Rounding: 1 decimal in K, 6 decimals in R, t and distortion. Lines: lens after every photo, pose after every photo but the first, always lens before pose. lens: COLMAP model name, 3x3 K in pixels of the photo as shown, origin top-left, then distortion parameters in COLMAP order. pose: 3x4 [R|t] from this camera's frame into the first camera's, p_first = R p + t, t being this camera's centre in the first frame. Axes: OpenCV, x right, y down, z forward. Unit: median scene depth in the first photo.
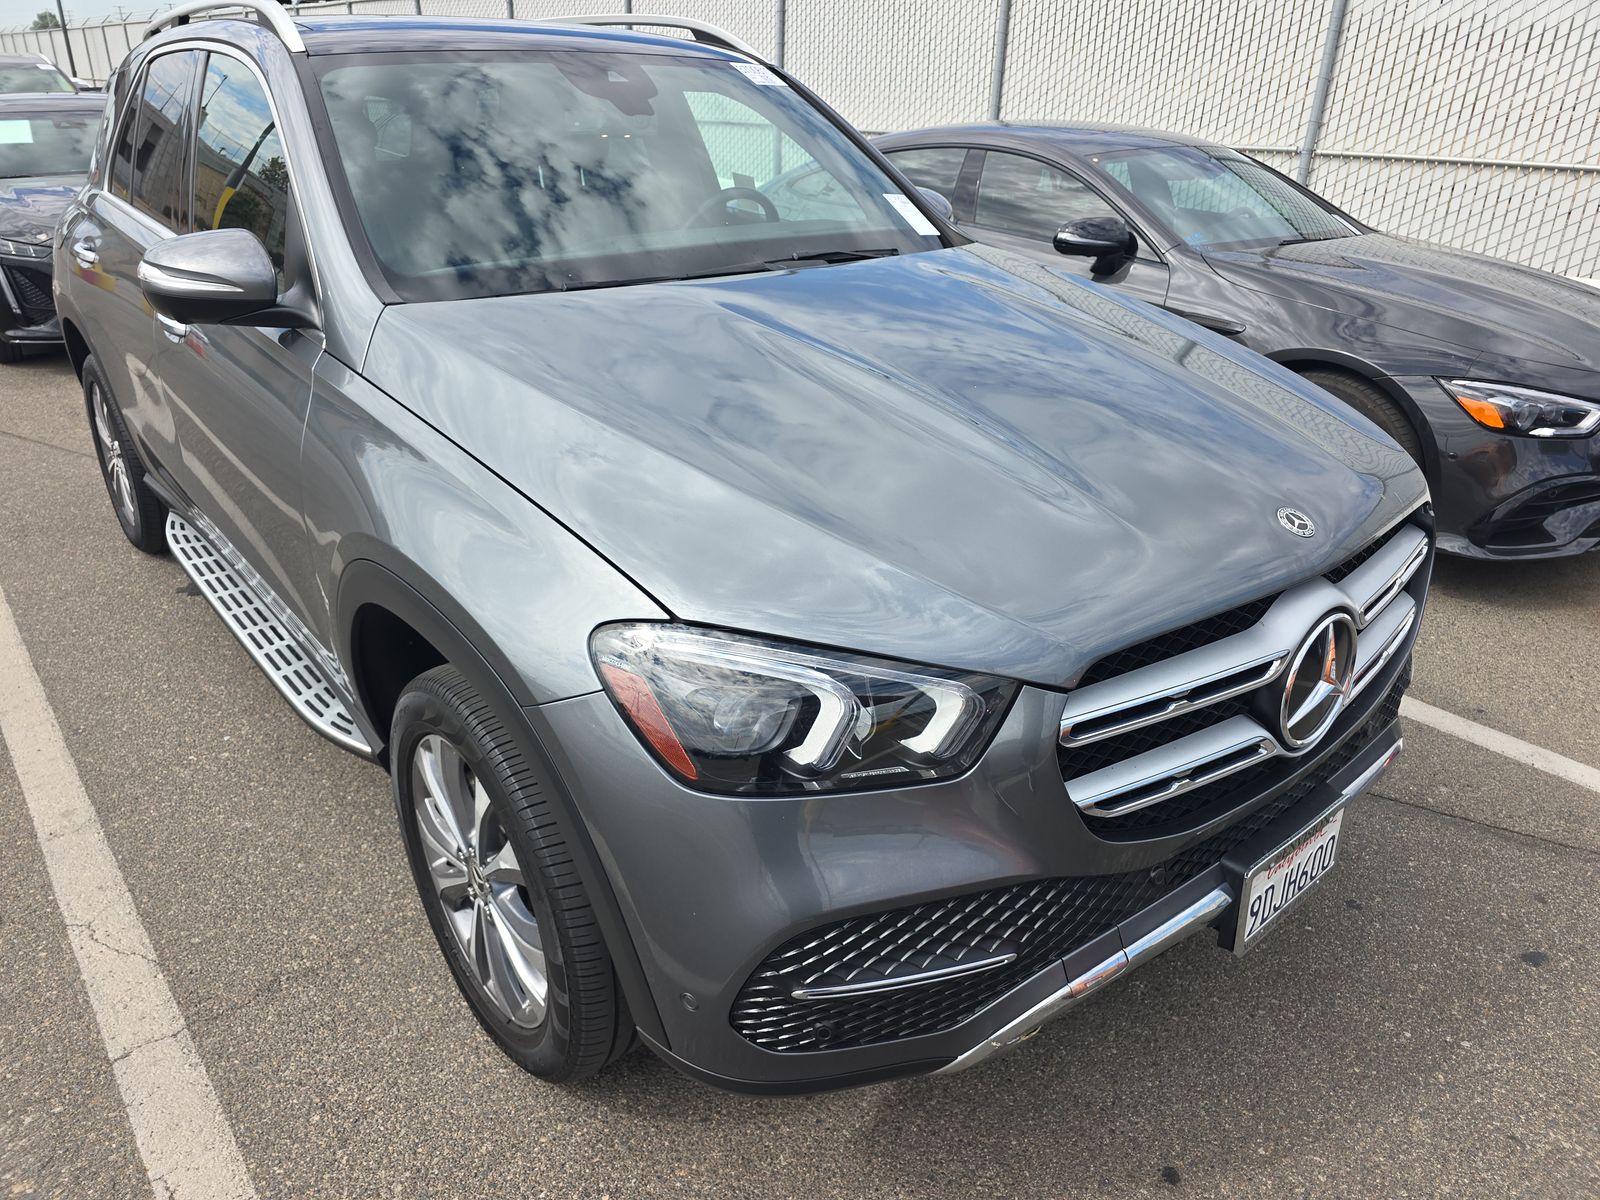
lens RADIAL K [[1087.1, 0, 800.0], [0, 1087.1, 600.0], [0, 0, 1]] dist [0.064841, -0.060470]
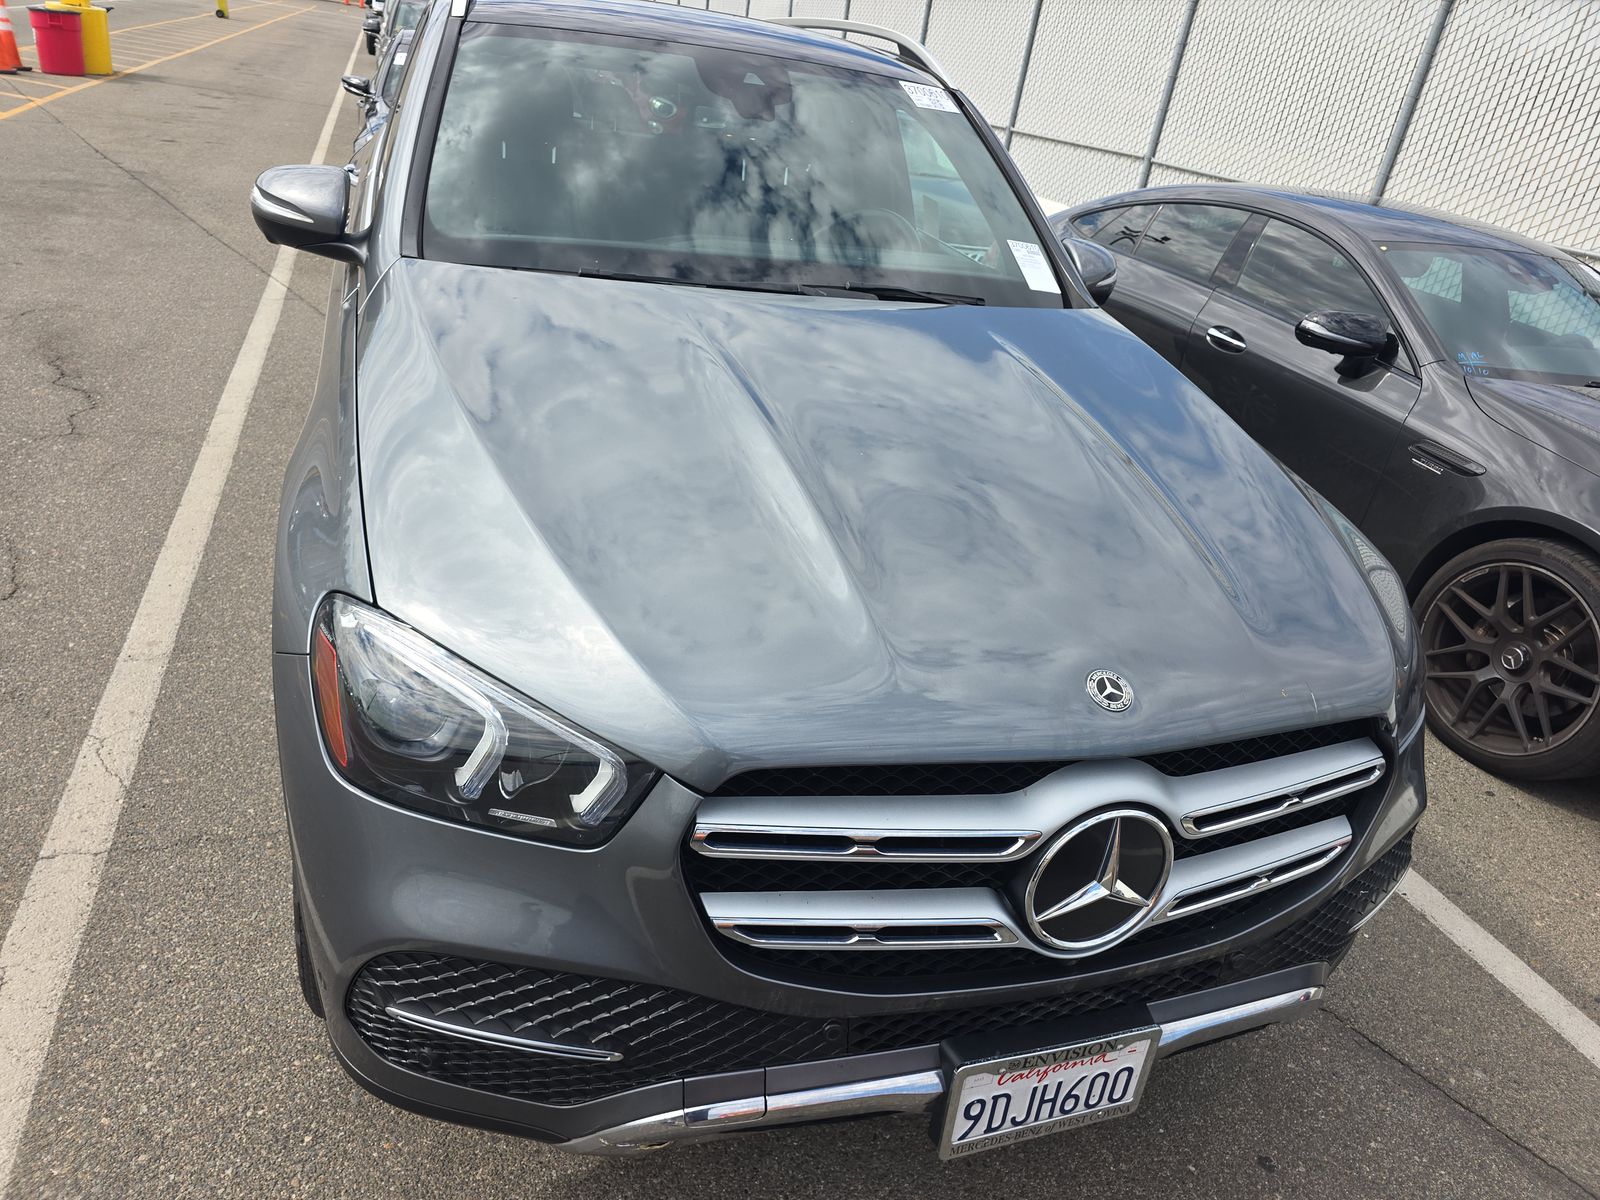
lens RADIAL K [[1087.1, 0, 800.0], [0, 1087.1, 600.0], [0, 0, 1]] dist [0.064841, -0.060470]
pose [[0.926595, 0.258832, -0.272815, 0.349931], [-0.261069, 0.964892, 0.028737, -0.079130], [0.270676, 0.044596, 0.961637, 0.099196]]
